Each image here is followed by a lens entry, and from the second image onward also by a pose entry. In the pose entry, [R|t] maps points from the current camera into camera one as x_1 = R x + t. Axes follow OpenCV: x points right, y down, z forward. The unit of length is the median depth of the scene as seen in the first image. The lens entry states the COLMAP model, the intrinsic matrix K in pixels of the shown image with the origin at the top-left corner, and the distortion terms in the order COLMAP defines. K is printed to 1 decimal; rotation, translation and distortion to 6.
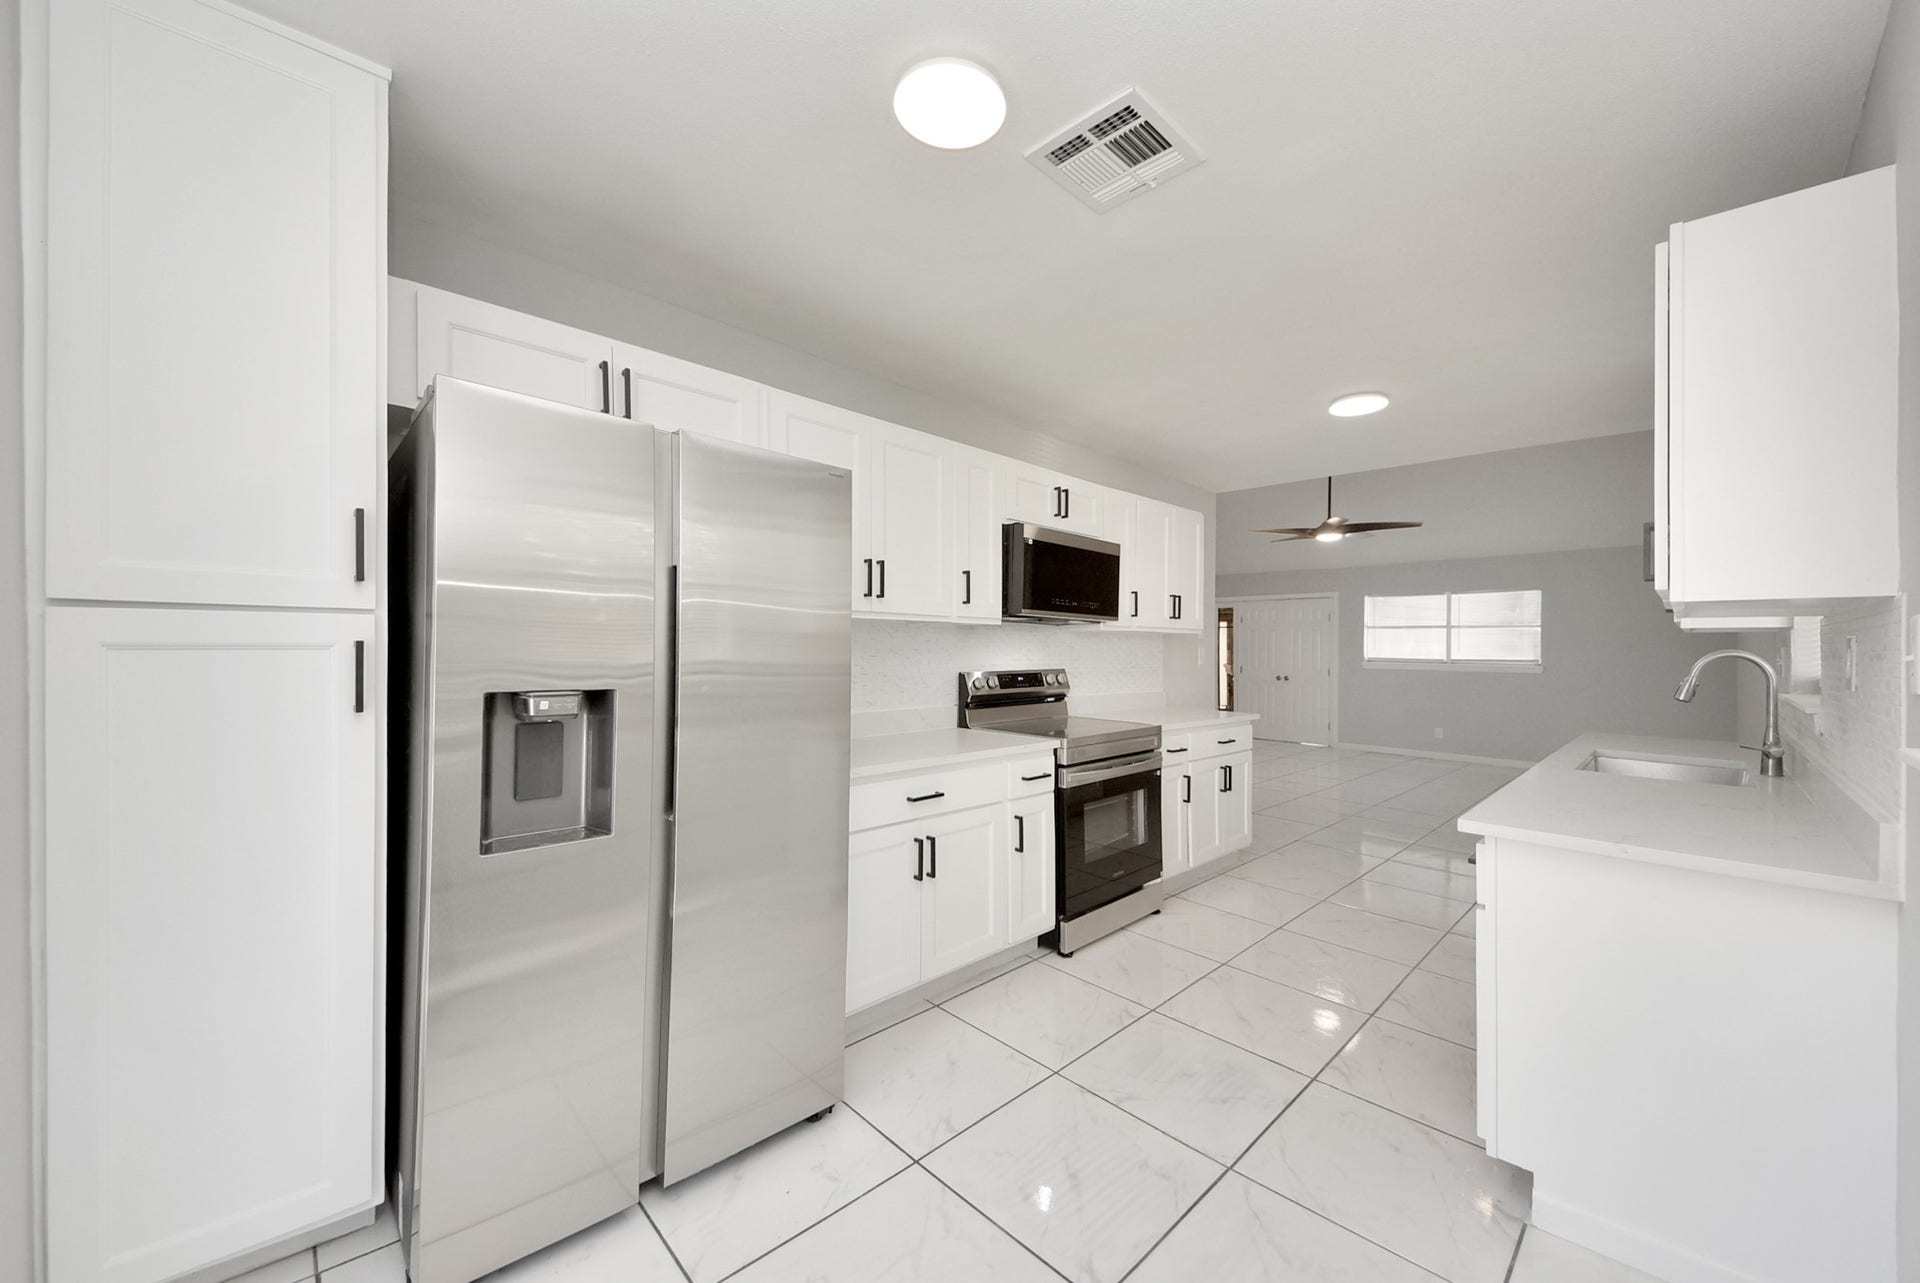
lens RADIAL K [[711.0, 0, 932.3], [0, 711.0, 652.8], [0, 0, 1]] dist [0.005942, -0.001437]
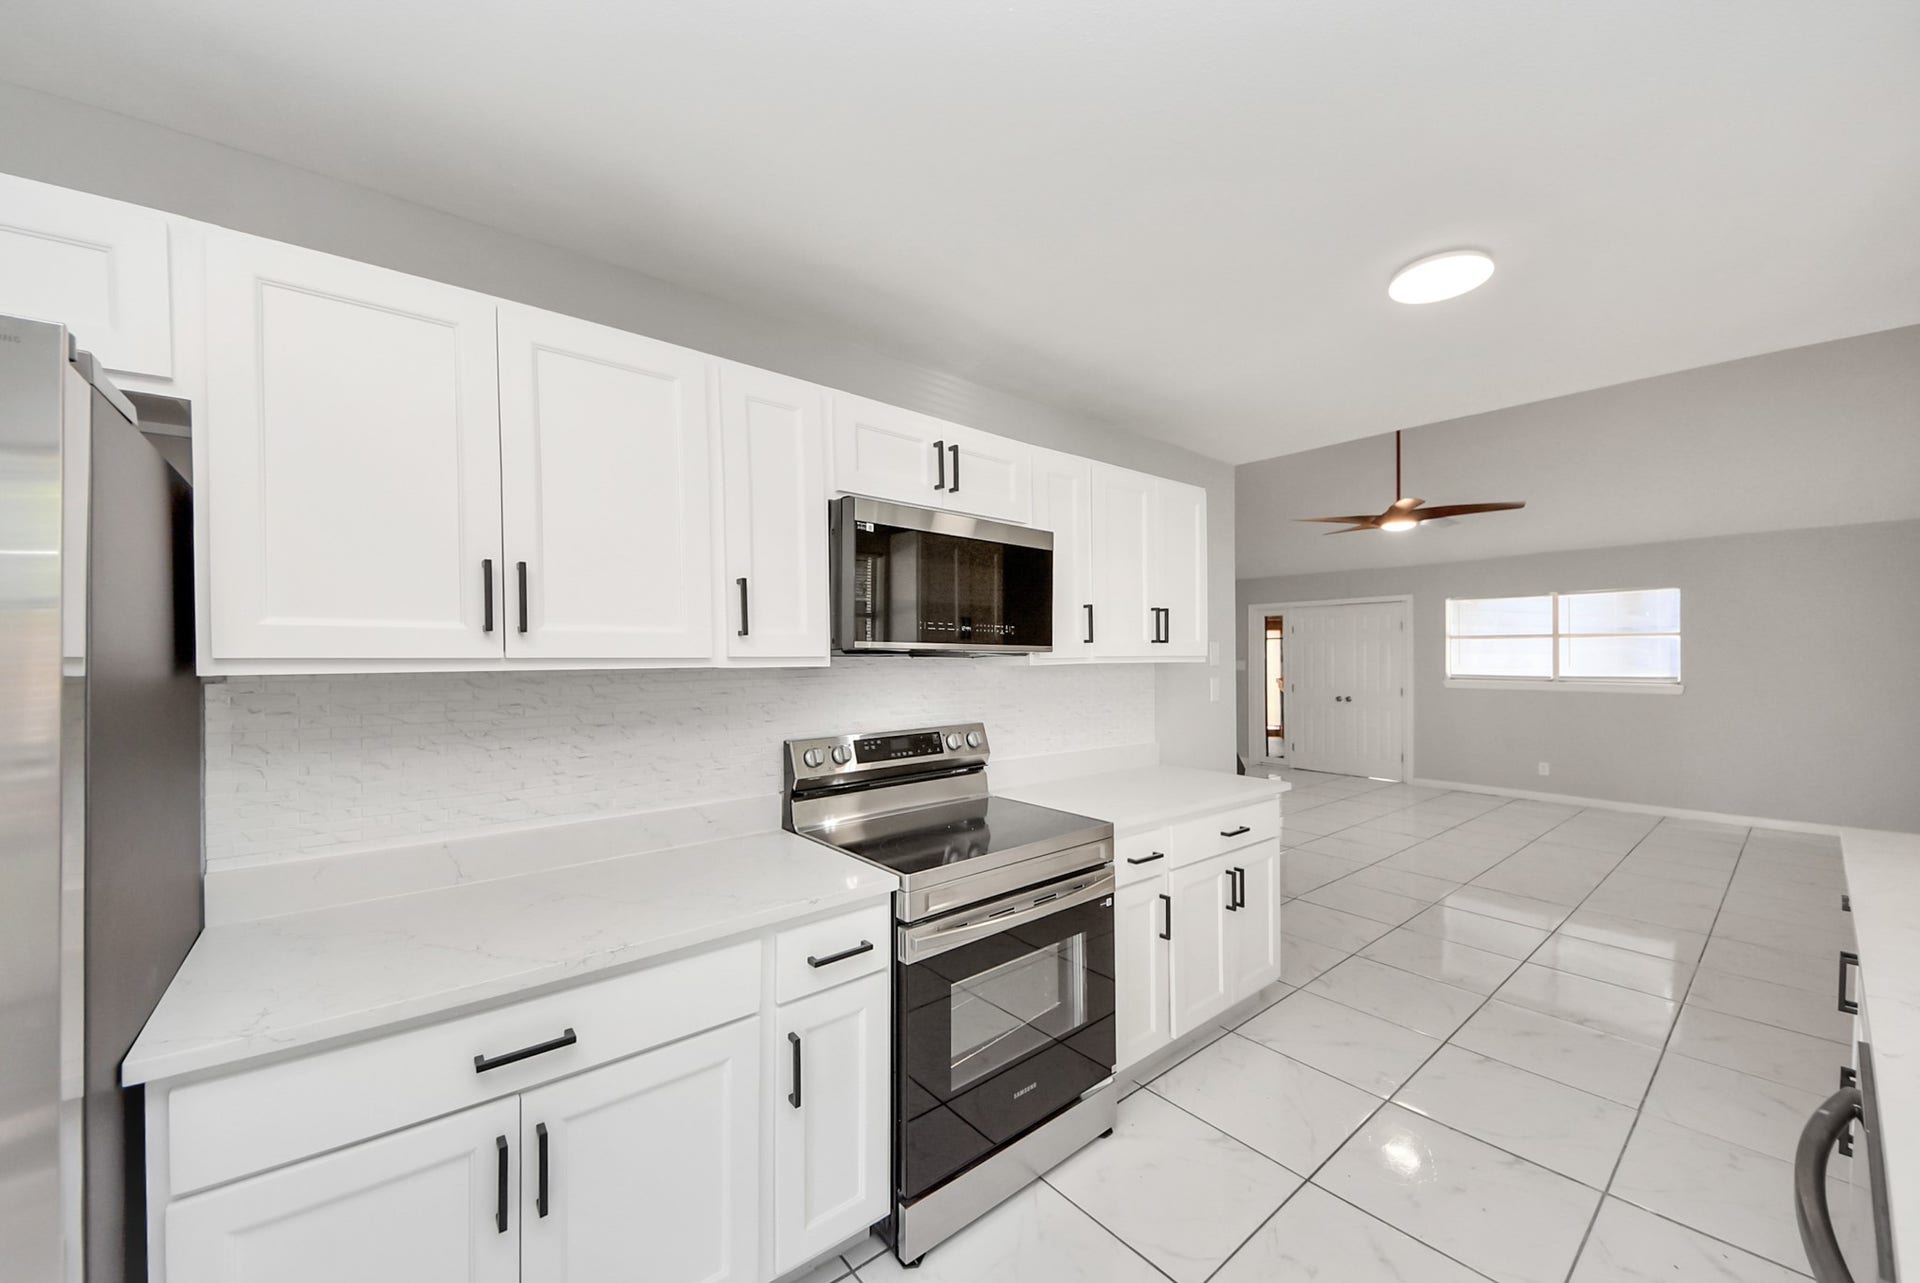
lens RADIAL K [[711.0, 0, 946.7], [0, 711.0, 658.6], [0, 0, 1]] dist [0.005942, -0.001437]
pose [[0.998009, -0.011264, -0.062052, 0.191200], [0.011220, 0.999936, -0.001050, -0.037025], [0.062060, 0.000352, 0.998072, 0.330603]]
